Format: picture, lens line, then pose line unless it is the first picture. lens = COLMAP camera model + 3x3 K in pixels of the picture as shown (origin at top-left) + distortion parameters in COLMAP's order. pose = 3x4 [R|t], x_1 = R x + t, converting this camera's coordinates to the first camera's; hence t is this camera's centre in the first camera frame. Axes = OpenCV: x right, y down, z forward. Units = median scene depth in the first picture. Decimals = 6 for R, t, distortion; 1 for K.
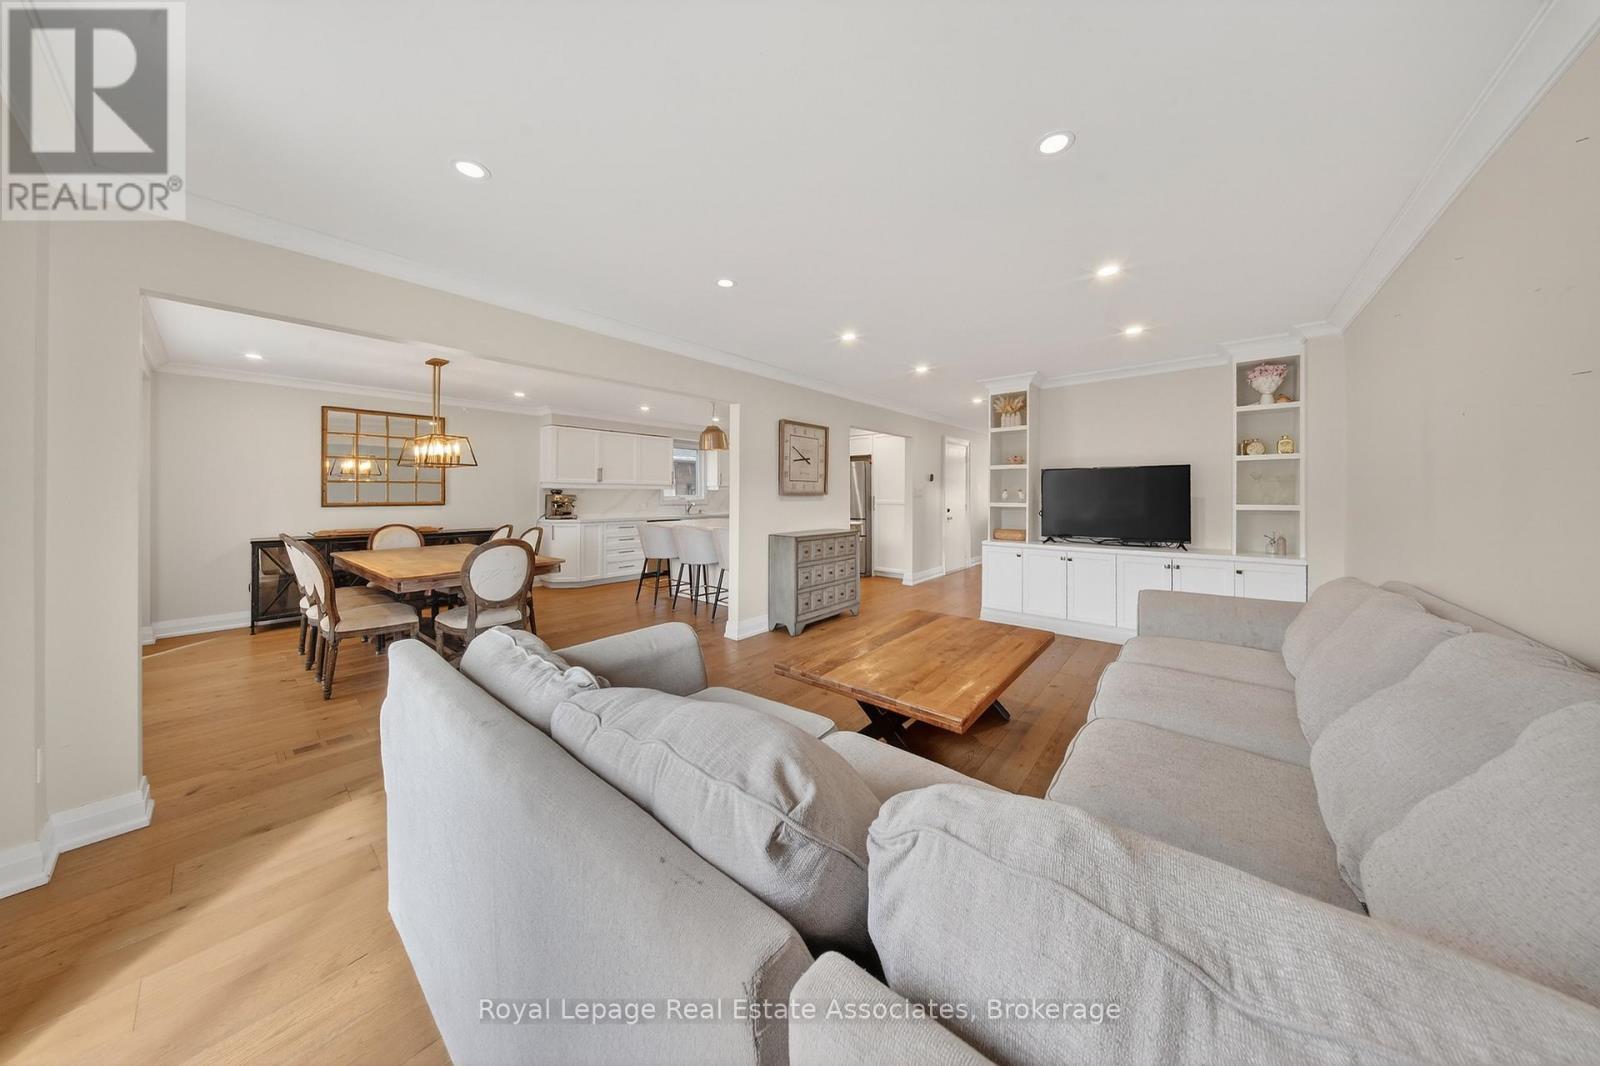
lens RADIAL K [[478.9, 0, 814.2], [0, 478.9, 496.3], [0, 0, 1]] dist [0.000086, -0.000032]
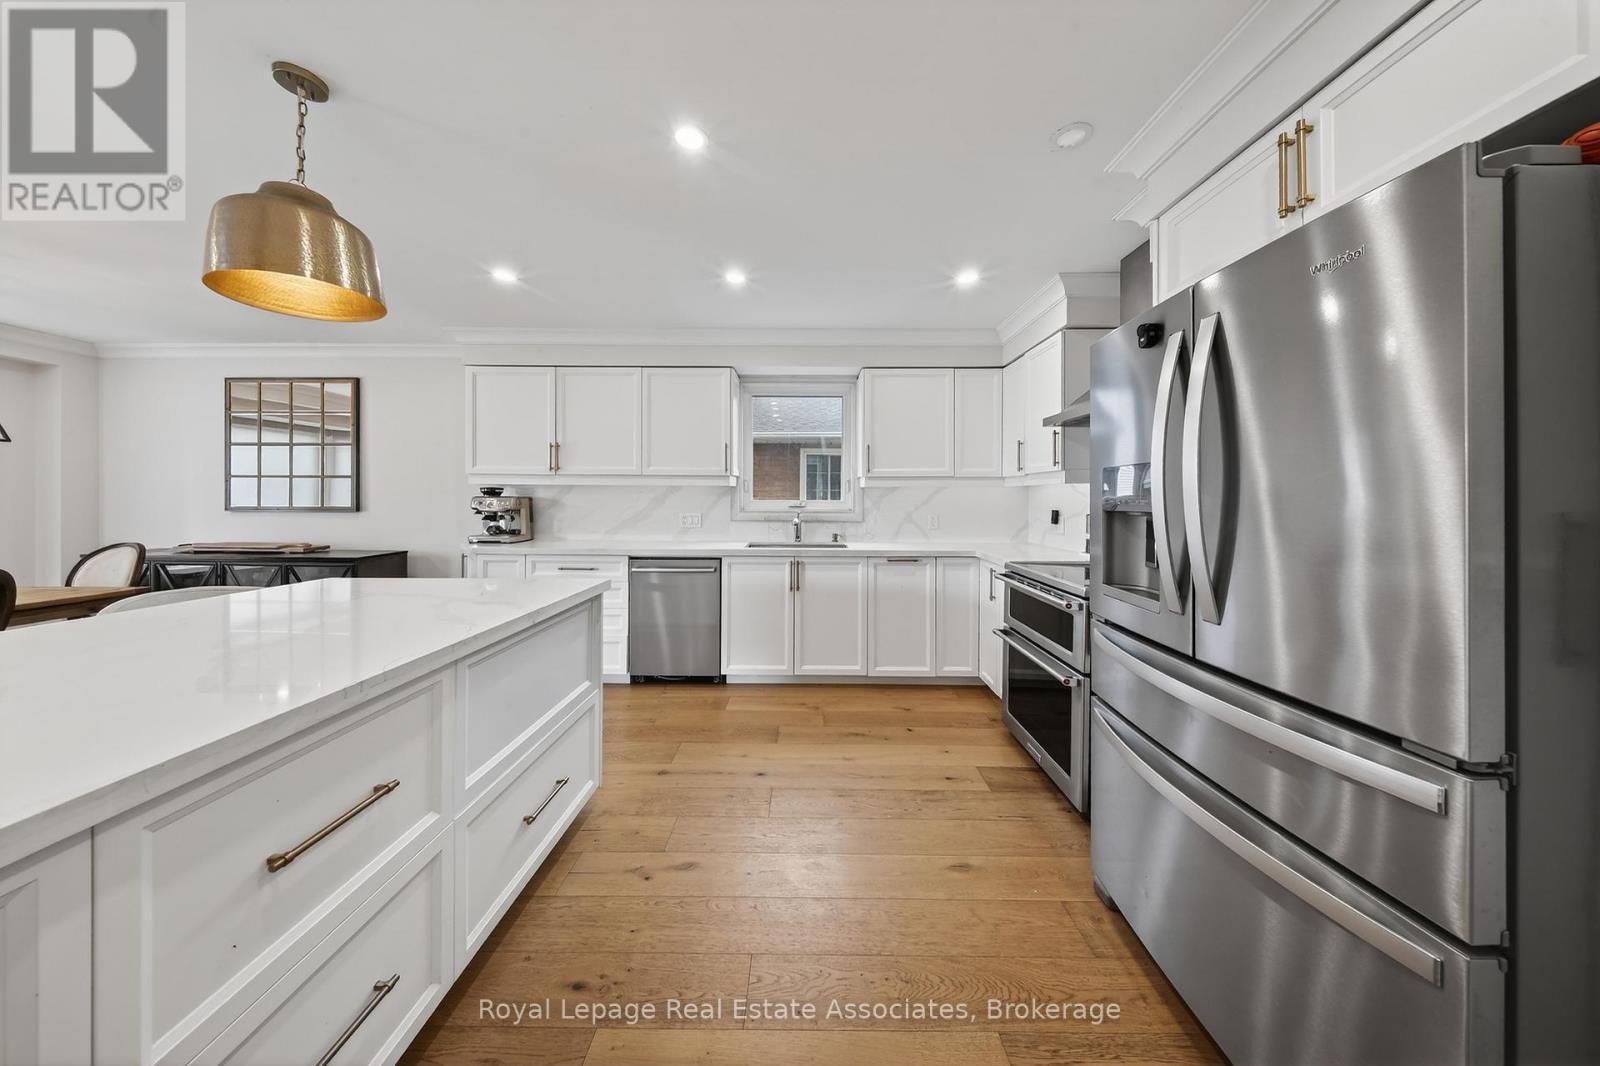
lens RADIAL K [[475.4, 0, 803.1], [0, 475.4, 495.6], [0, 0, 1]] dist [0.000484, -0.001124]
pose [[0.632126, 0.002674, -0.774861, 0.130651], [-0.008470, 0.999958, -0.003460, -0.007325], [0.774819, 0.008750, 0.632122, 1.267644]]
